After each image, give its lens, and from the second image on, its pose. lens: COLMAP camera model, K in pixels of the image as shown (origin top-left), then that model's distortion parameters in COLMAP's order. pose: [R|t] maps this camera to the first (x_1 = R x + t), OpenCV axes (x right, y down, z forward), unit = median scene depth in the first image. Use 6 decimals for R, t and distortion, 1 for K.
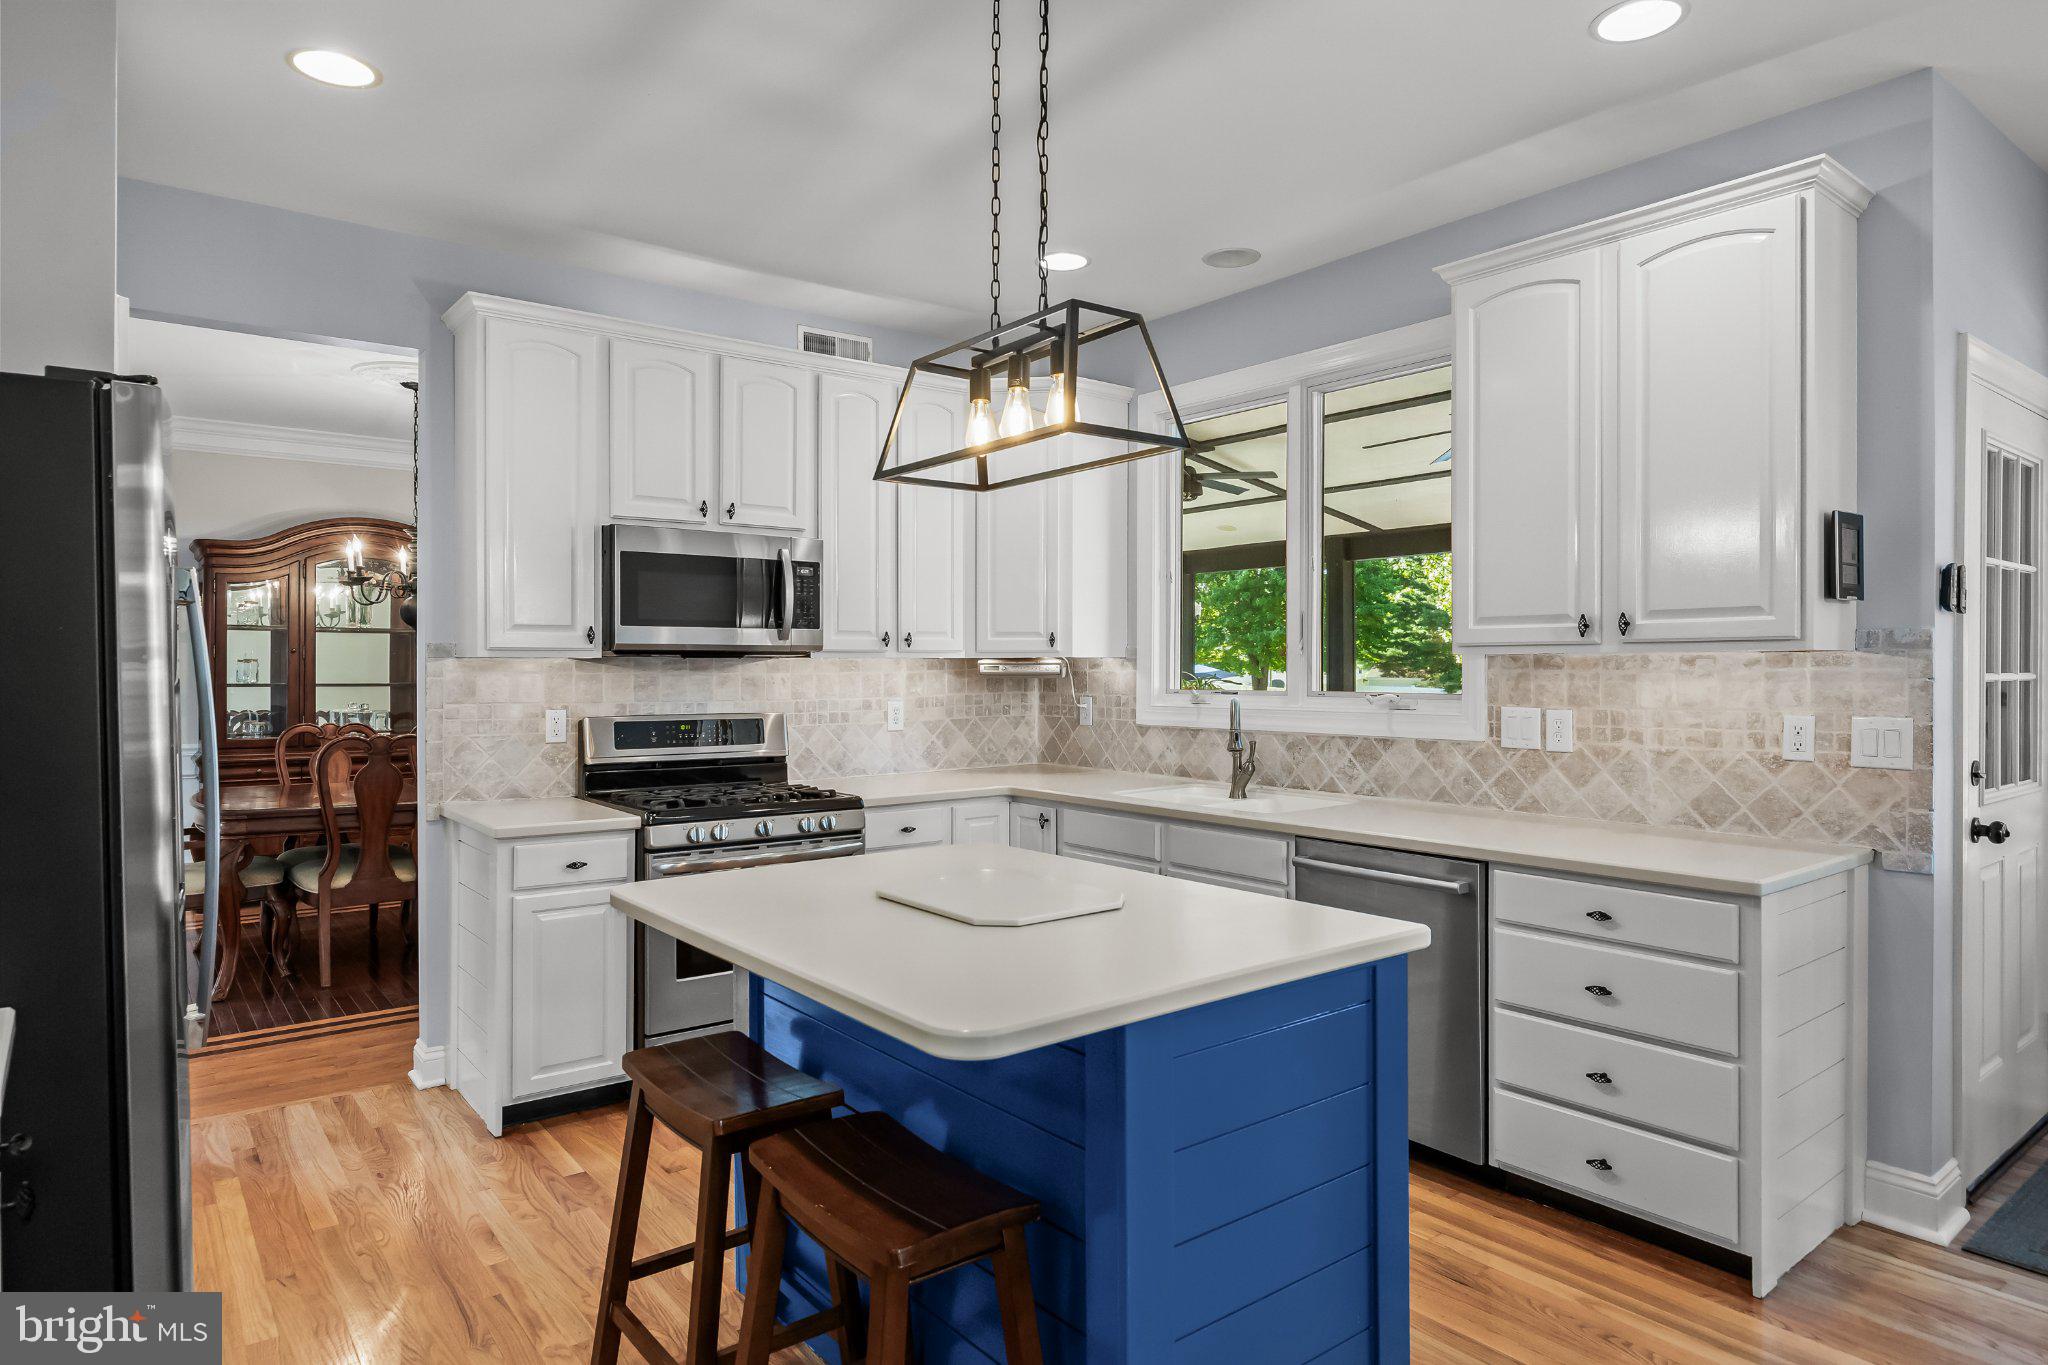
lens RADIAL K [[1193.2, 0, 1029.7], [0, 1193.2, 677.2], [0, 0, 1]] dist [-0.006902, -0.000364]
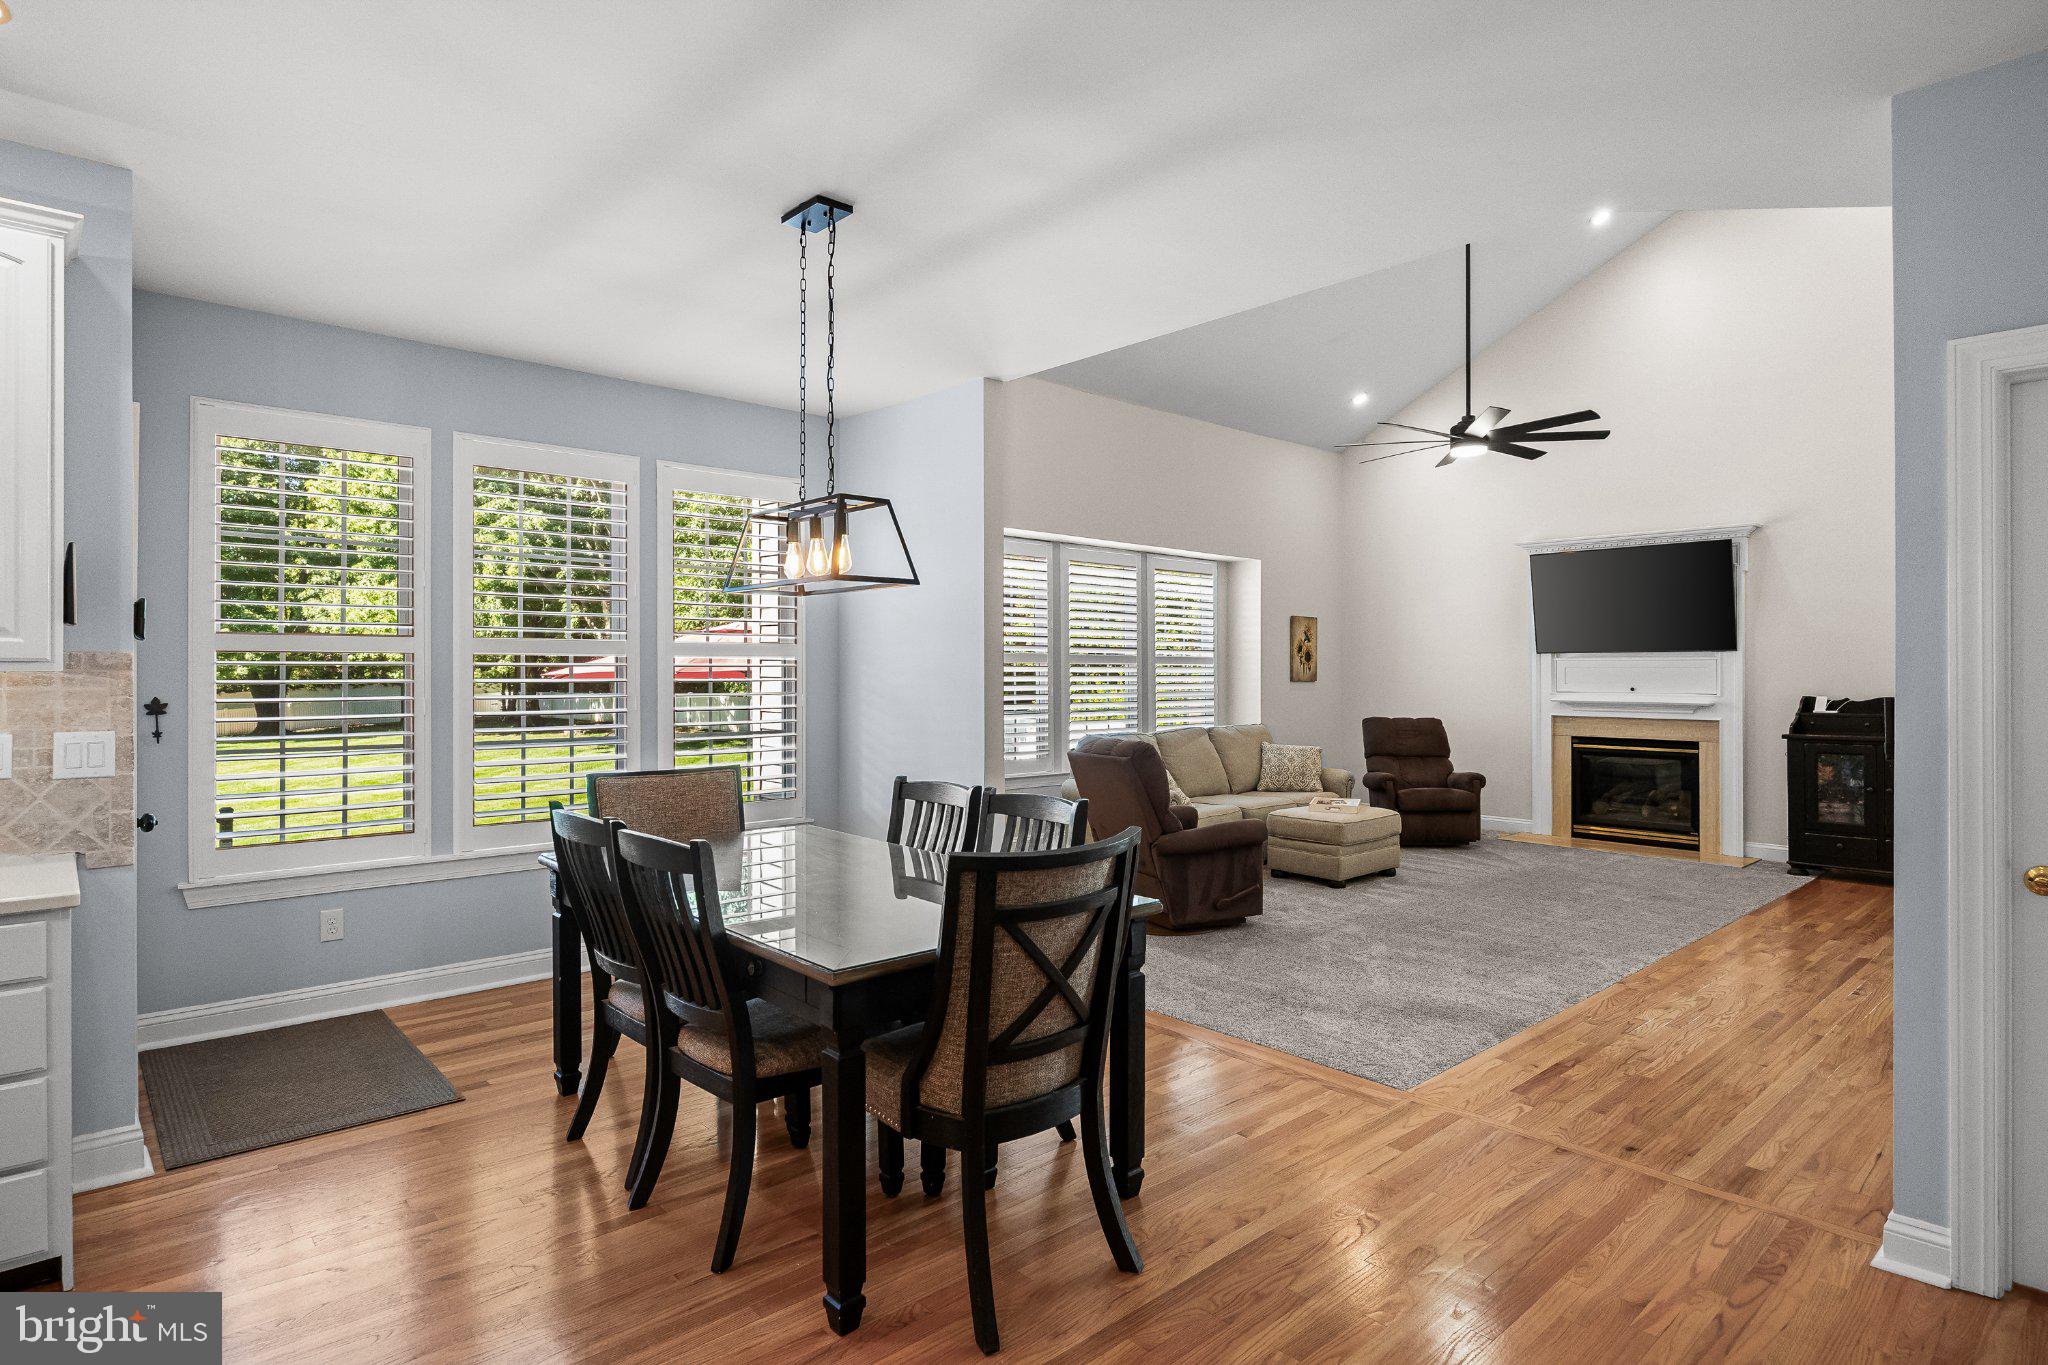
lens RADIAL K [[1077.5, 0, 1028.4], [0, 1077.5, 676.1], [0, 0, 1]] dist [0.000380, -0.003725]
pose [[-0.077982, -0.002552, 0.996951, -0.265793], [0.006749, 0.999972, 0.003087, -0.011470], [-0.996932, 0.006969, -0.077963, 0.152469]]
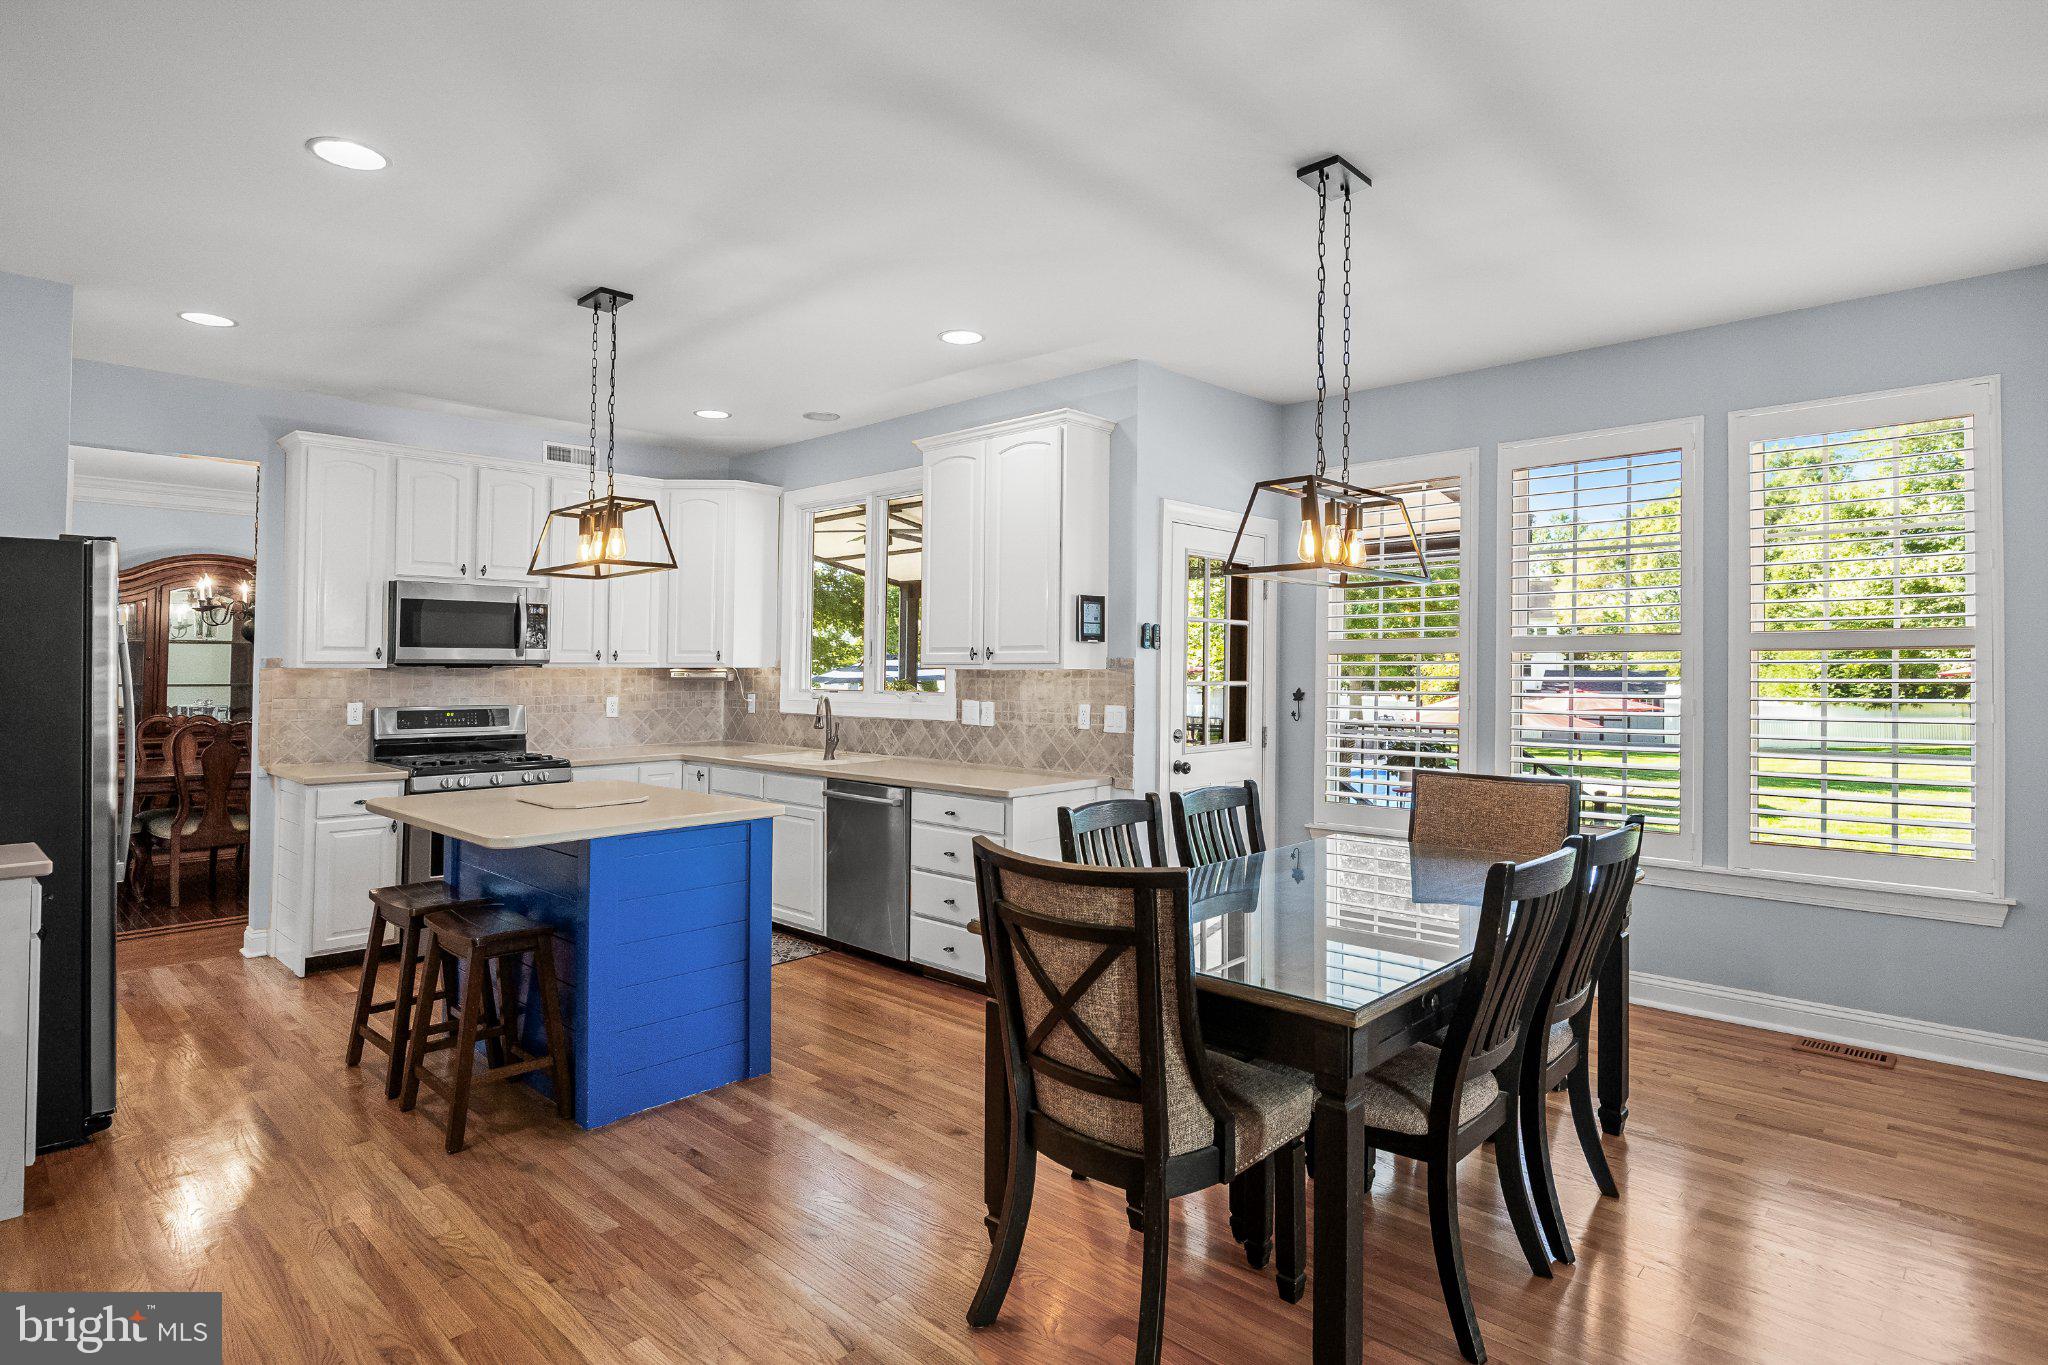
lens RADIAL K [[1077.5, 0, 1021.2], [0, 1077.5, 641.4], [0, 0, 1]] dist [0.000380, -0.003725]
pose [[0.989874, 0.006790, 0.141788, 0.253645], [-0.002234, 0.999477, -0.032265, -0.008564], [-0.141933, 0.031622, 0.989371, -0.486473]]
